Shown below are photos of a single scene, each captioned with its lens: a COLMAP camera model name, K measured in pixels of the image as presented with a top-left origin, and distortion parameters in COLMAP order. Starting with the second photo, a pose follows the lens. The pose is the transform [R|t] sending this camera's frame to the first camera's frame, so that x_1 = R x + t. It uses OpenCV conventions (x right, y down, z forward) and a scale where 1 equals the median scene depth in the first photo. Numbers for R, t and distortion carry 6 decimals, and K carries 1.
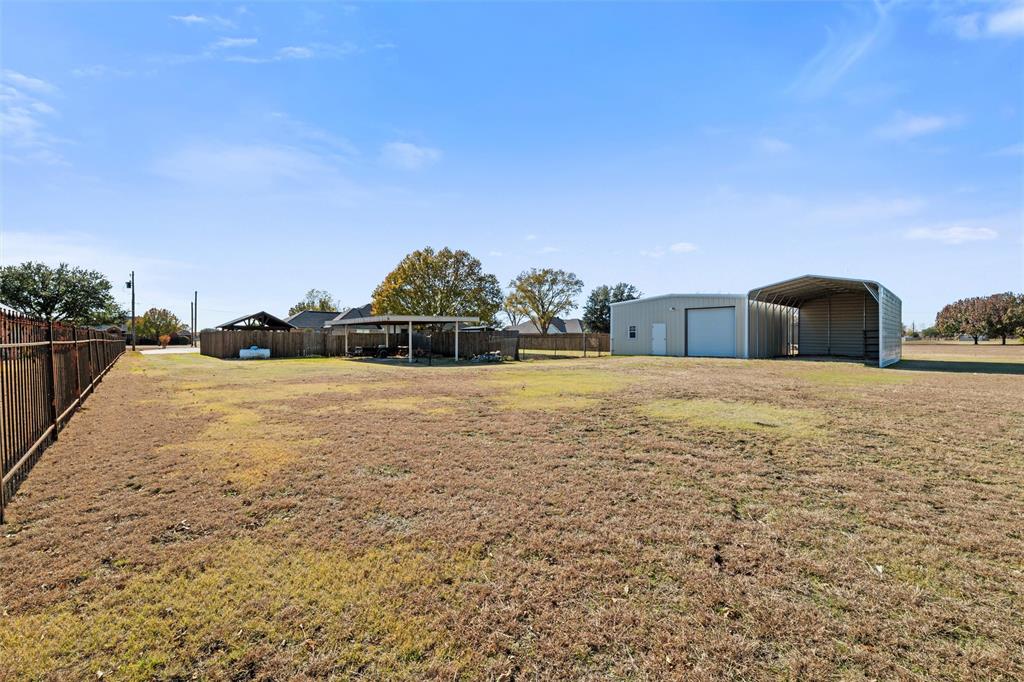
lens RADIAL K [[404.8, 0, 509.6], [0, 404.8, 342.9], [0, 0, 1]] dist [-0.000134, 0.000394]
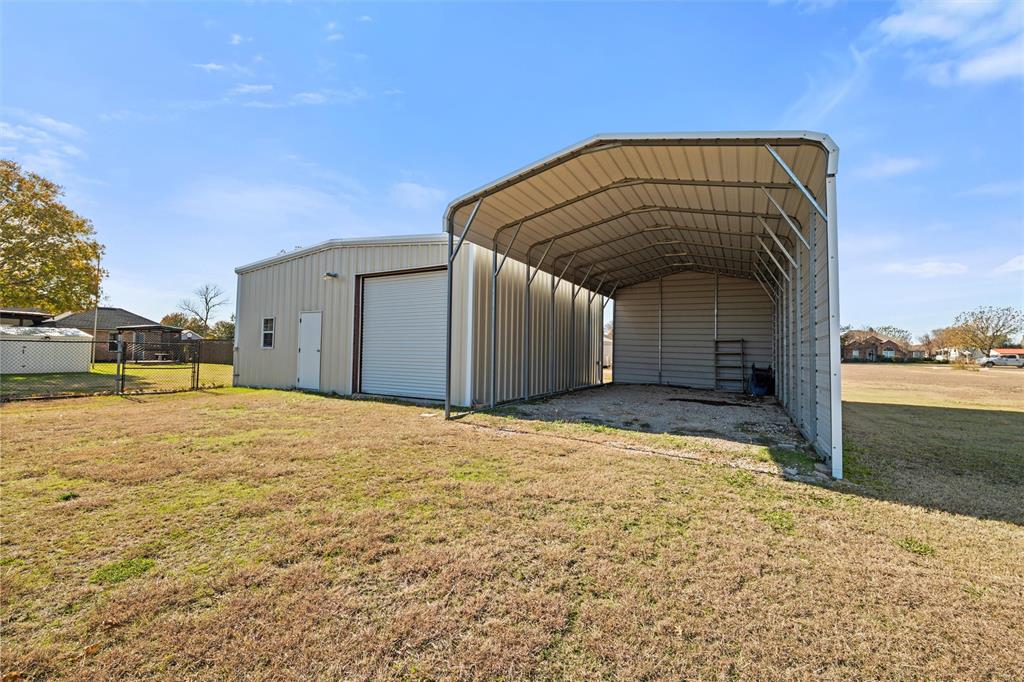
lens RADIAL K [[404.8, 0, 509.6], [0, 404.8, 342.9], [0, 0, 1]] dist [-0.000134, 0.000394]
pose [[0.950226, 0.021404, 0.310825, 0.442852], [-0.011168, 0.999336, -0.034675, -0.006206], [-0.311361, 0.029478, 0.949834, 0.564490]]
